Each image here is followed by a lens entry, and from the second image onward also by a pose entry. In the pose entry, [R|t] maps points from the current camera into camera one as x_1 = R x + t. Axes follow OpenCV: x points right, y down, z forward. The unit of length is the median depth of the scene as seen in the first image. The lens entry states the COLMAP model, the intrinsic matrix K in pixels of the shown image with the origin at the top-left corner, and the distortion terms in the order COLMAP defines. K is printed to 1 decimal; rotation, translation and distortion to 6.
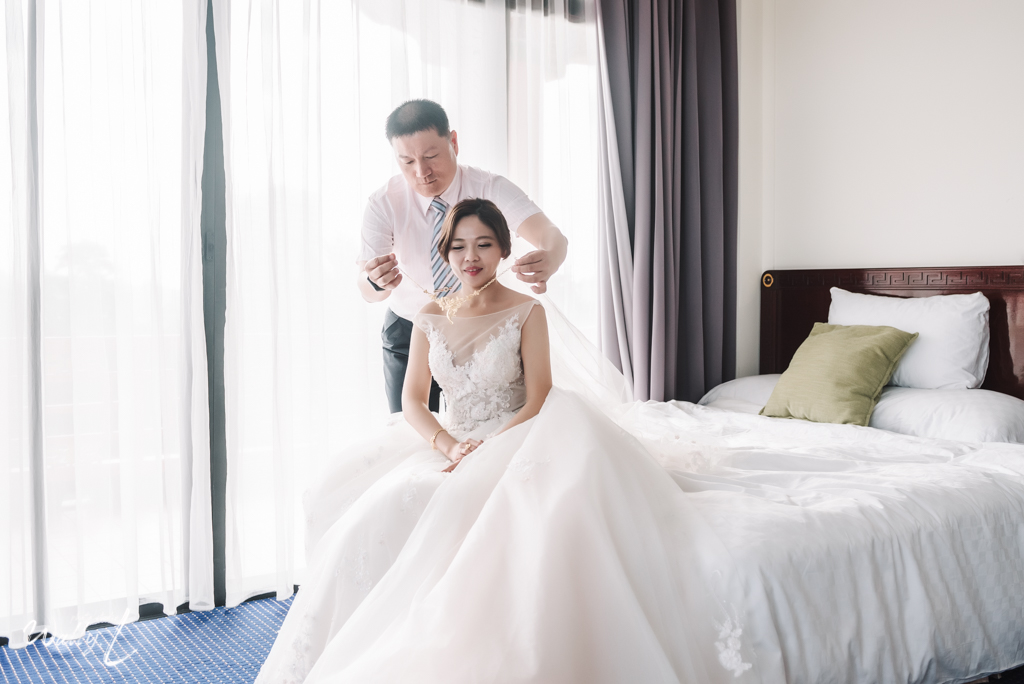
lens RADIAL K [[957.6, 0, 495.2], [0, 957.6, 299.4], [0, 0, 1]] dist [-0.039090, 0.000000]
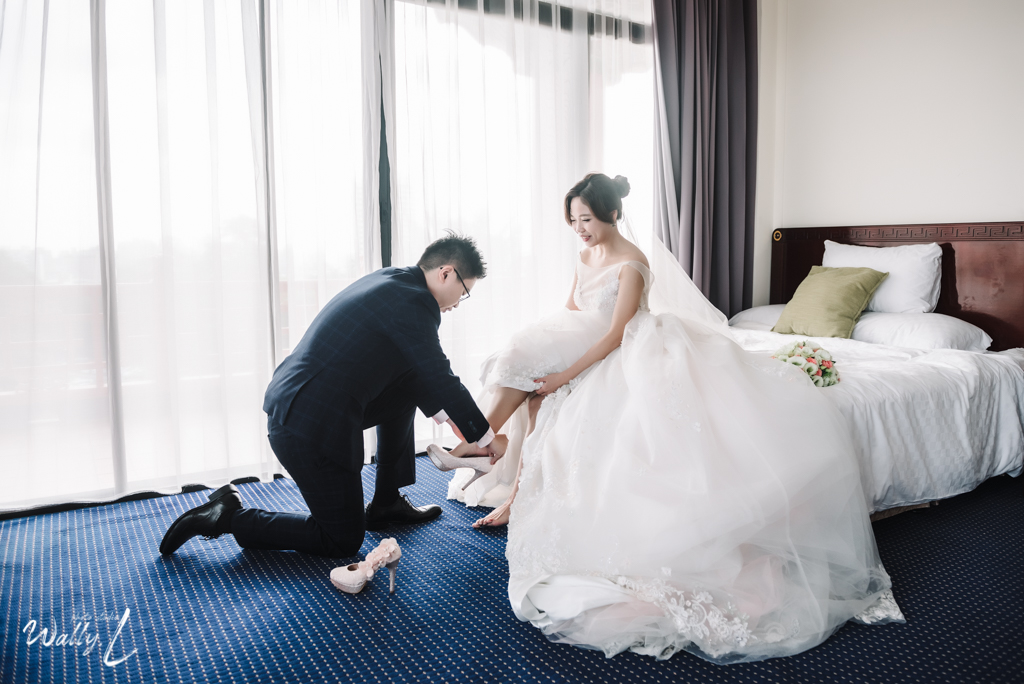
lens RADIAL K [[751.9, 0, 515.2], [0, 751.9, 323.3], [0, 0, 1]] dist [-0.048677, 0.006132]
pose [[0.998892, 0.000260, -0.047068, -0.045473], [0.003765, 0.996340, 0.085398, 0.014892], [0.046918, -0.085480, 0.995235, -0.104202]]
